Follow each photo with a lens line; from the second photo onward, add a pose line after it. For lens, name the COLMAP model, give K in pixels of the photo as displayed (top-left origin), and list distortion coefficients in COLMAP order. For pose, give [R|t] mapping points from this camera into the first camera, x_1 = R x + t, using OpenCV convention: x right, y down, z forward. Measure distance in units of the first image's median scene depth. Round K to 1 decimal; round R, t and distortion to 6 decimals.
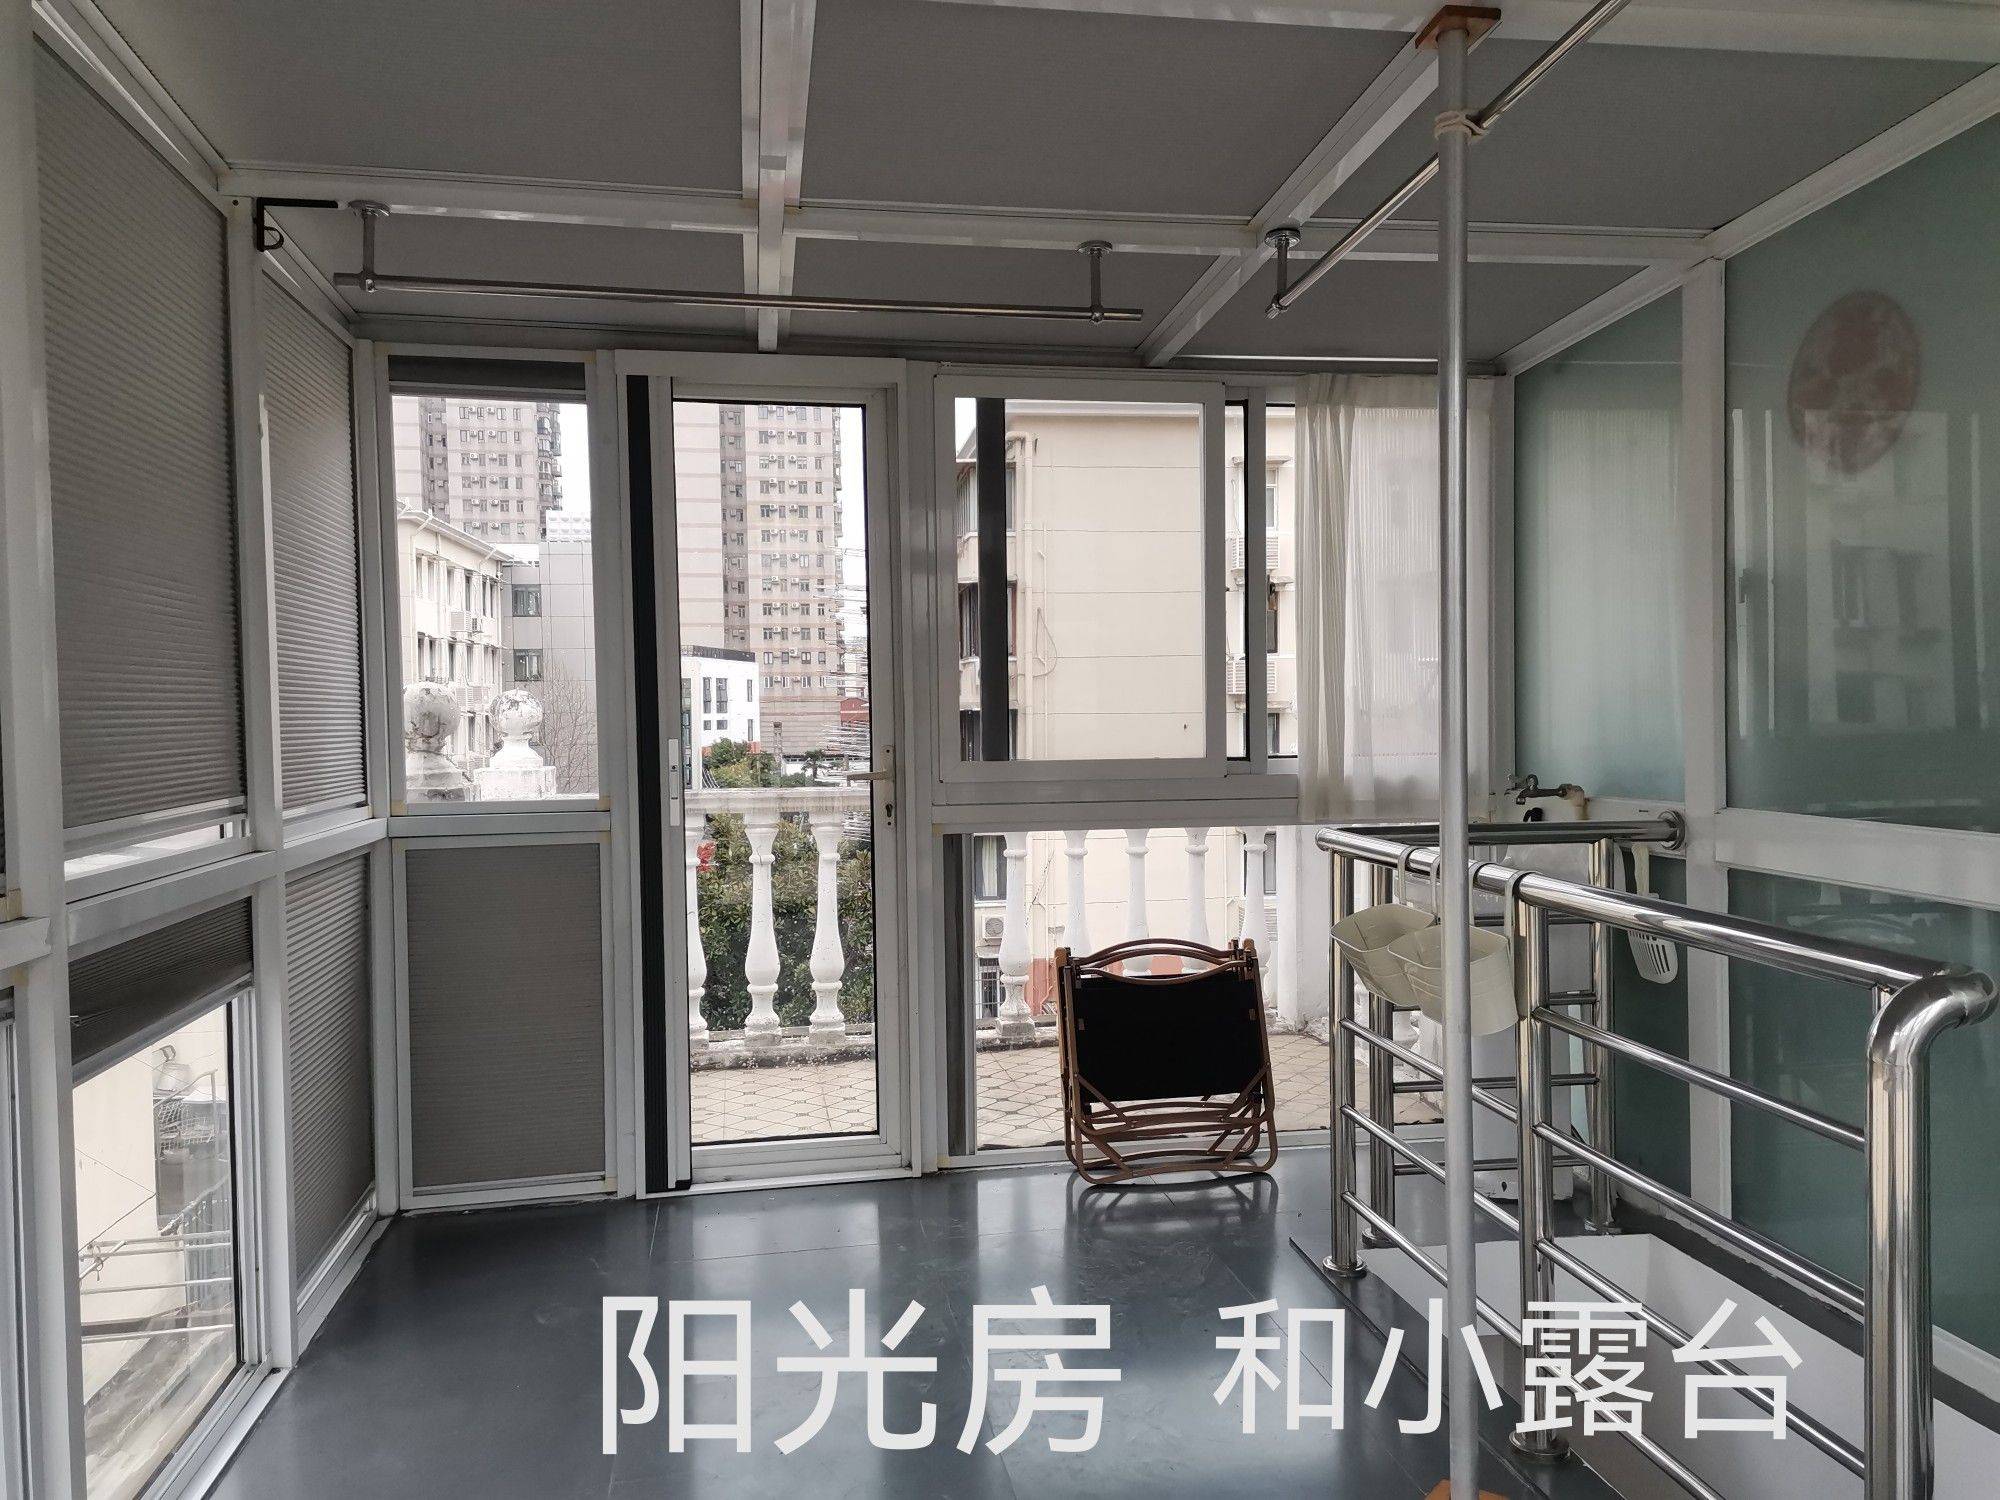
lens RADIAL K [[1480.6, 0, 1003.9], [0, 1480.6, 751.8], [0, 0, 1]] dist [0.098967, -0.114533]
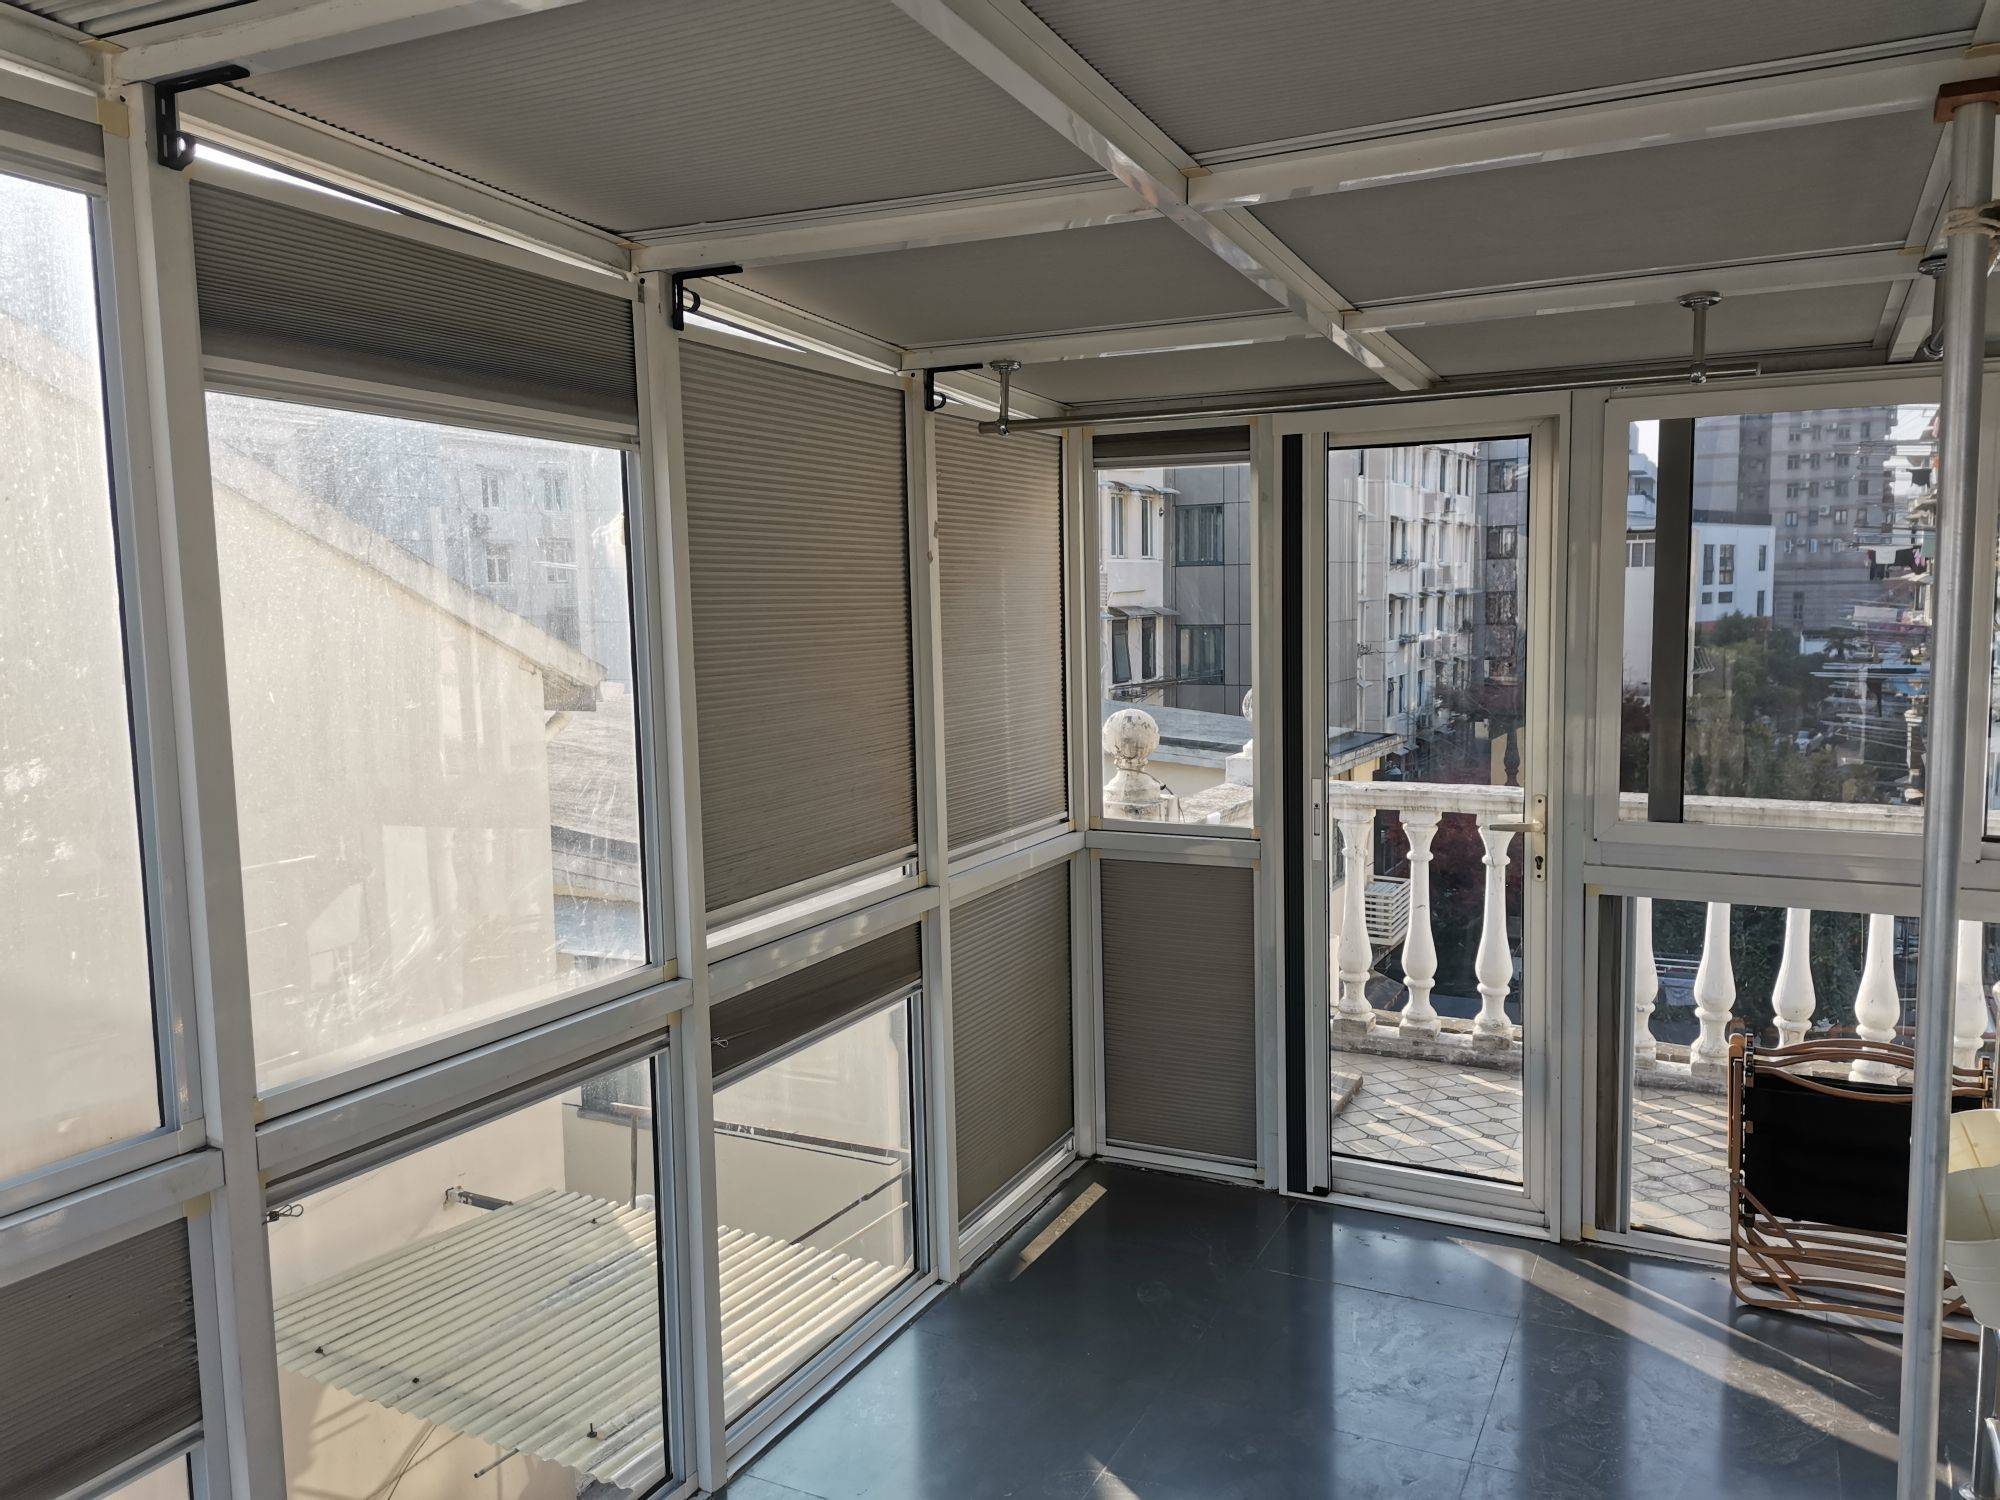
lens RADIAL K [[1484.6, 0, 1004.6], [0, 1484.6, 749.5], [0, 0, 1]] dist [0.105341, -0.128175]
pose [[0.803557, 0.060165, -0.592179, 0.215519], [-0.009089, 0.996003, 0.088860, -0.116522], [0.595158, -0.066021, 0.800892, 0.022207]]
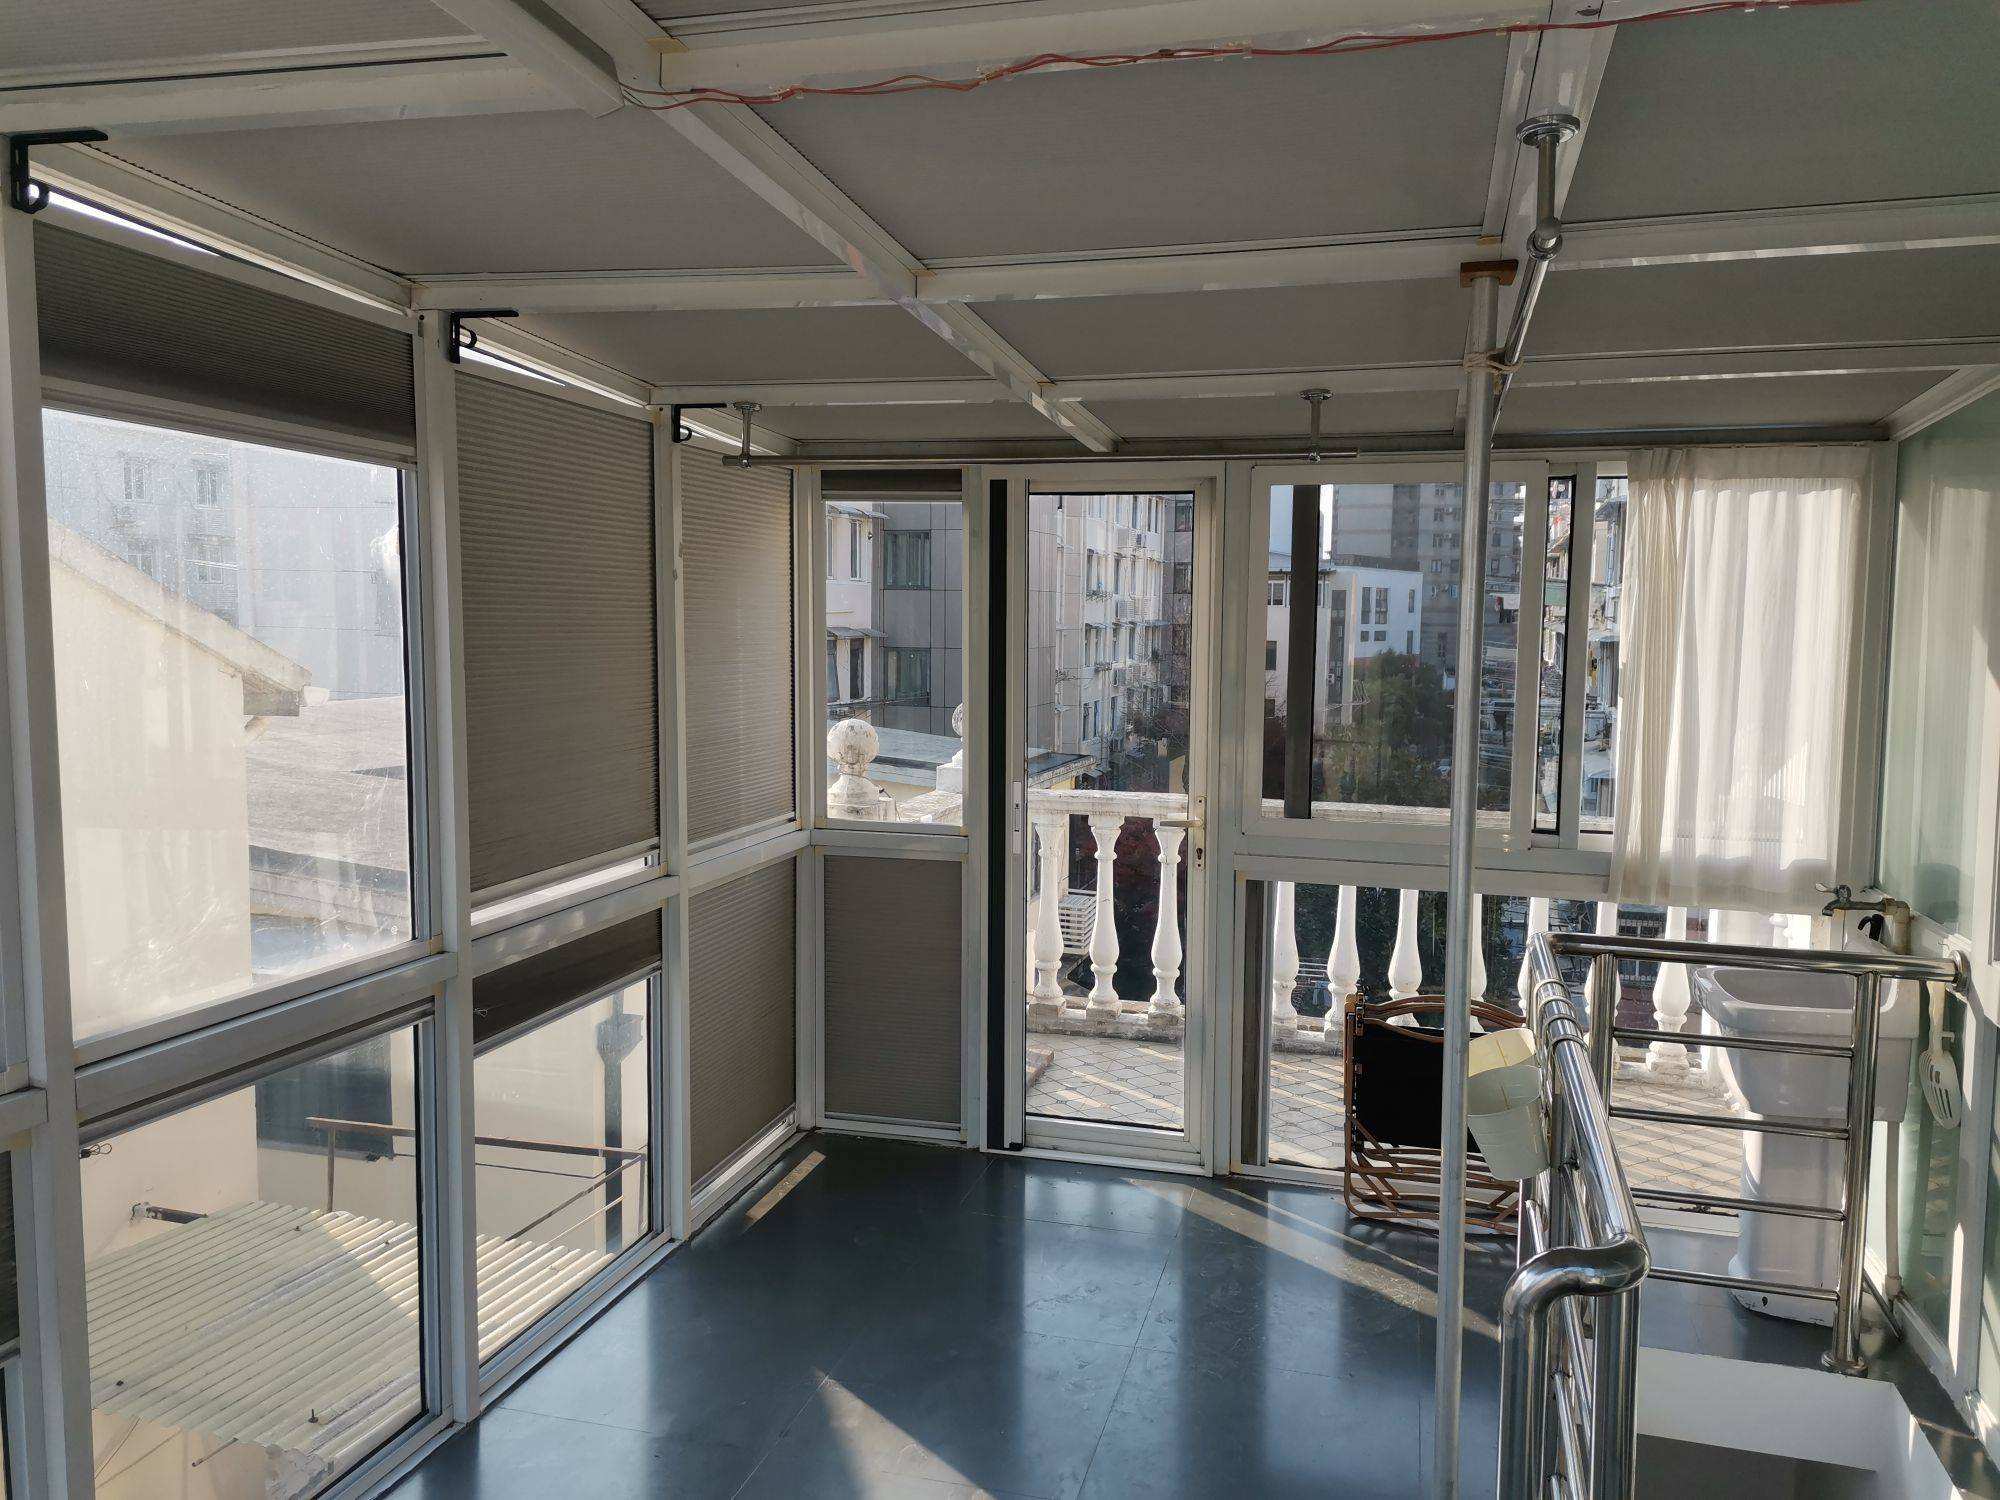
lens RADIAL K [[1480.6, 0, 1003.9], [0, 1480.6, 751.8], [0, 0, 1]] dist [0.098967, -0.114533]
pose [[0.903509, 0.062905, -0.423928, 0.262098], [-0.035684, 0.996777, 0.071855, -0.113815], [0.427081, -0.049794, 0.902841, -0.079372]]
